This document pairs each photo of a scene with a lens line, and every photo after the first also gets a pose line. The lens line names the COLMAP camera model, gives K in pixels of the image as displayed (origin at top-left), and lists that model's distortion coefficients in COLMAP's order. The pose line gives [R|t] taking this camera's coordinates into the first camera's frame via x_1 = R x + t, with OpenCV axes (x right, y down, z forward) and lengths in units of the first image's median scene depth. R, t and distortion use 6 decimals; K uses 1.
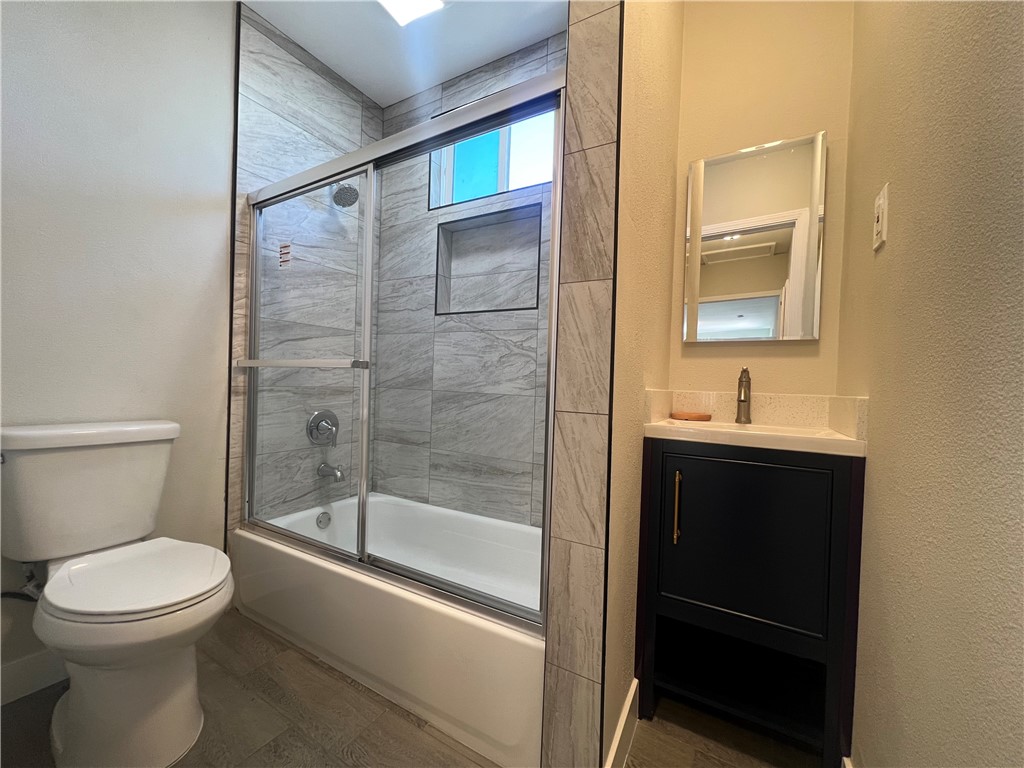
lens RADIAL K [[408.8, 0, 514.6], [0, 408.8, 386.4], [0, 0, 1]] dist [0.000097, 0.000280]
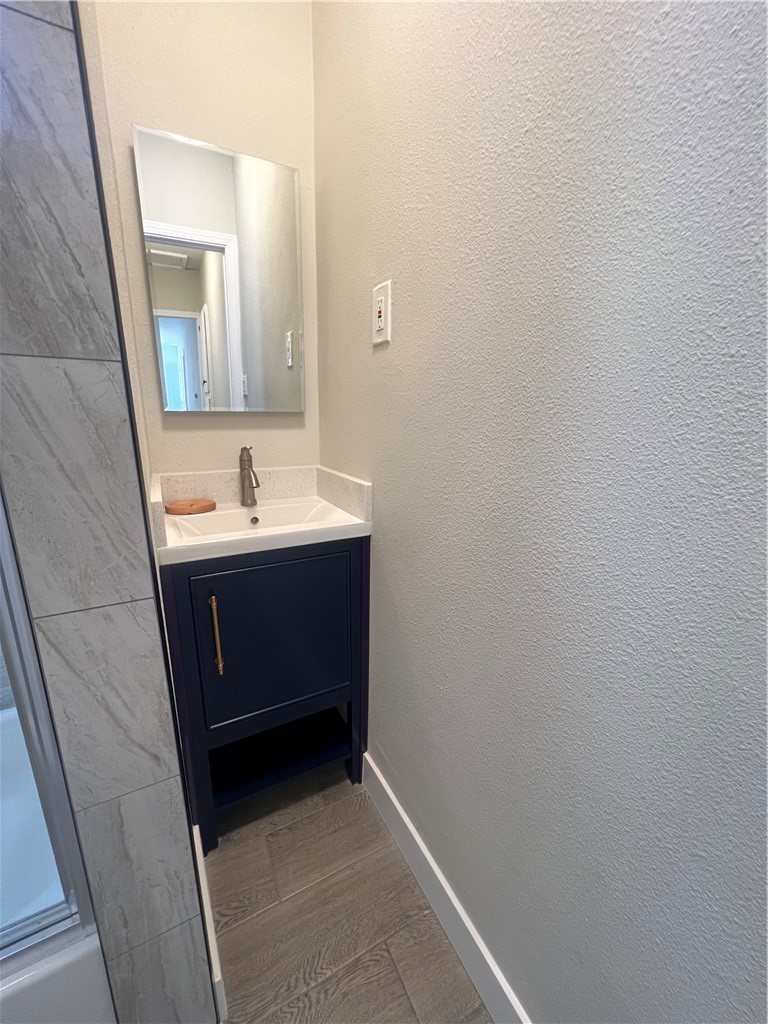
lens RADIAL K [[408.8, 0, 384.1], [0, 408.8, 515.7], [0, 0, 1]] dist [0.000097, 0.000280]
pose [[0.522904, -0.241825, 0.817369, -0.030991], [0.009355, 0.960483, 0.278181, -0.110124], [-0.852340, -0.137815, 0.504503, 0.213382]]
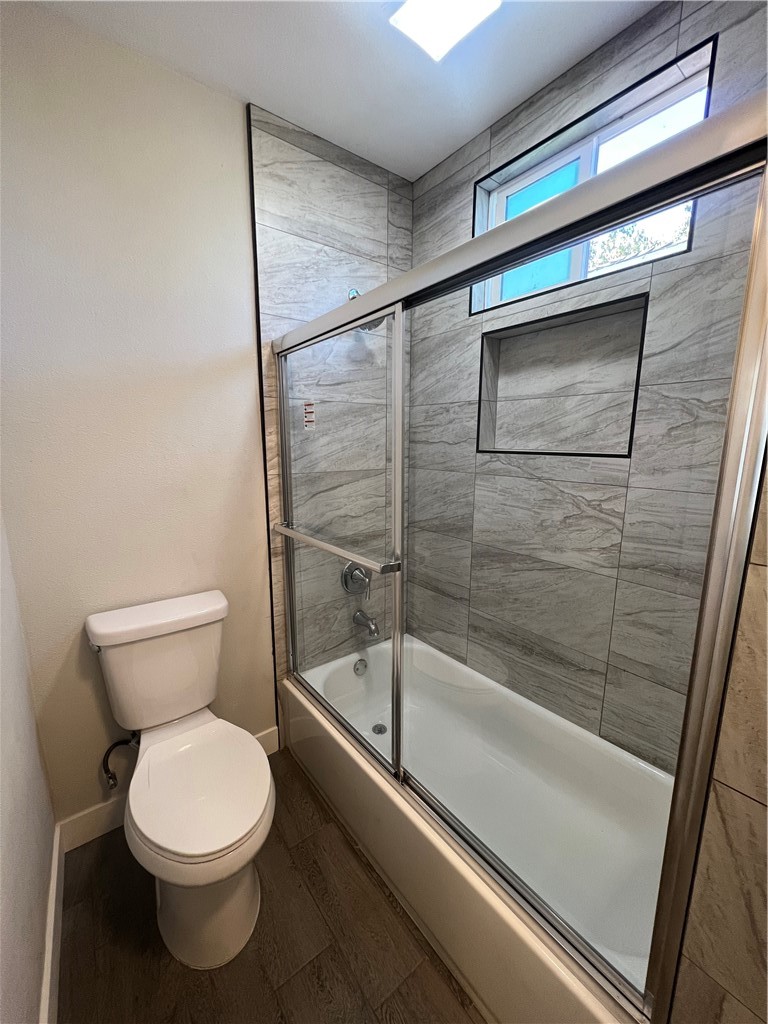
lens RADIAL K [[408.8, 0, 380.4], [0, 408.8, 512.3], [0, 0, 1]] dist [0.000097, 0.000280]
pose [[0.923451, 0.037243, -0.381904, -0.067106], [0.023830, 0.987791, 0.153949, -0.220551], [0.382975, -0.151265, 0.911290, 0.199421]]
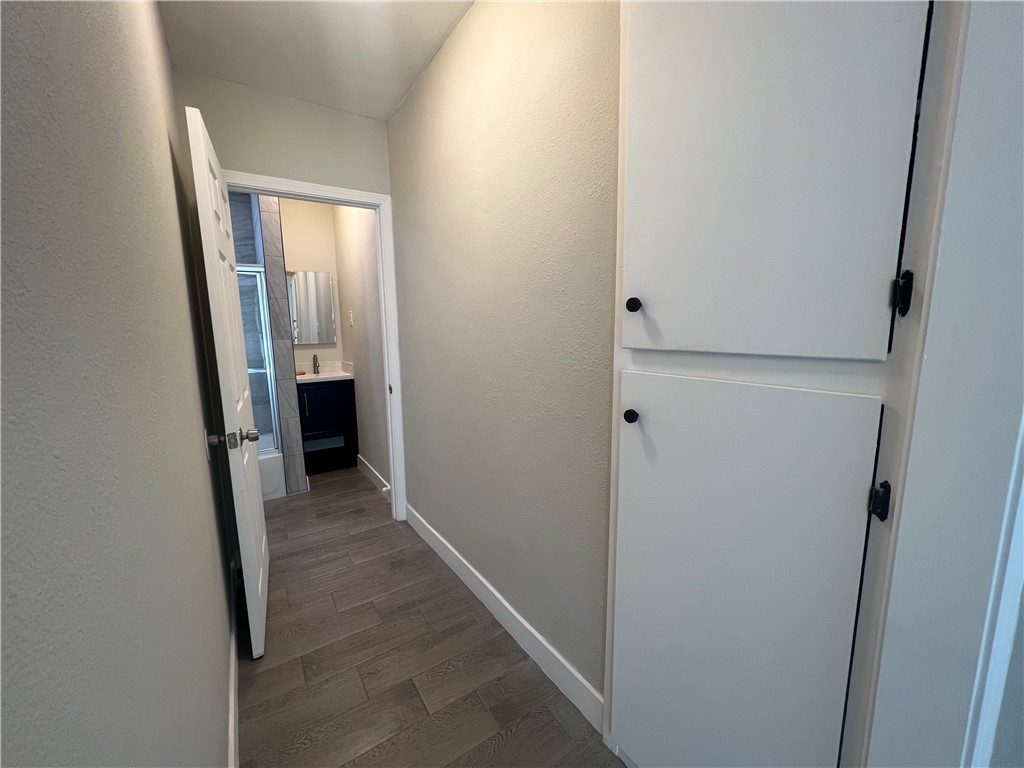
lens RADIAL K [[408.8, 0, 510.3], [0, 408.8, 387.6], [0, 0, 1]] dist [0.000097, 0.000280]
pose [[0.436505, -0.179147, 0.881686, -1.046879], [0.042322, 0.982979, 0.178776, -0.203107], [-0.898706, -0.040722, 0.436657, -1.099968]]
